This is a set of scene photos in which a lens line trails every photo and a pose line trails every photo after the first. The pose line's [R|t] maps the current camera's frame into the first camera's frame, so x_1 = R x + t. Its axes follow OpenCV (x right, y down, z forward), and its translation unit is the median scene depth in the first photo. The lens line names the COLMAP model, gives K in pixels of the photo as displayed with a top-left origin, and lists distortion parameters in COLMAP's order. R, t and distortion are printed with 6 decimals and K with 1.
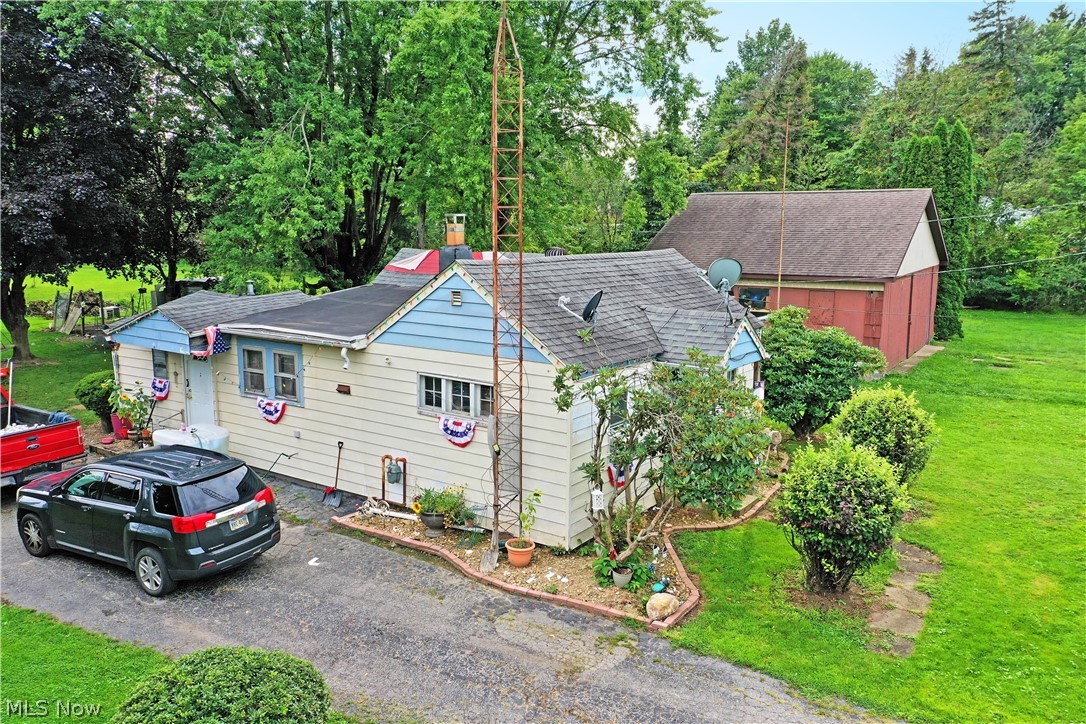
lens RADIAL K [[804.7, 0, 543.0], [0, 804.7, 362.0], [0, 0, 1]] dist [0.003024, -0.007804]
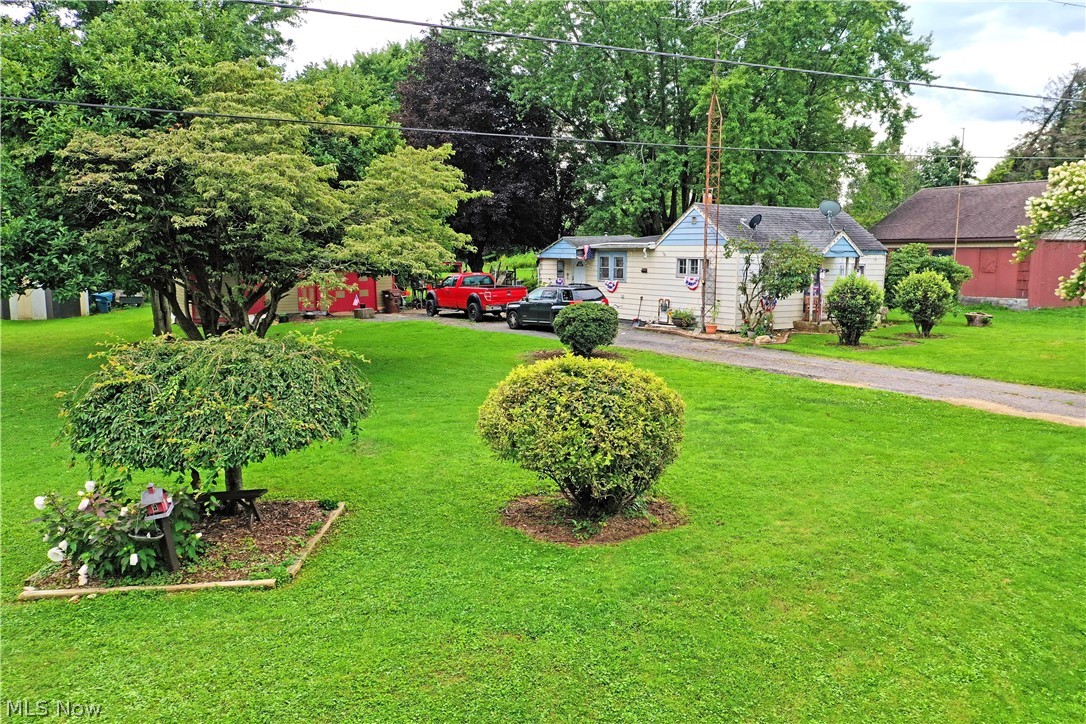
lens RADIAL K [[818.7, 0, 543.0], [0, 818.7, 362.0], [0, 0, 1]] dist [-0.037765, -0.004906]
pose [[0.909735, 0.053141, -0.411775, 0.270466], [-0.071309, 0.997036, -0.028871, 0.237906], [0.409020, 0.055629, 0.910828, -0.694317]]
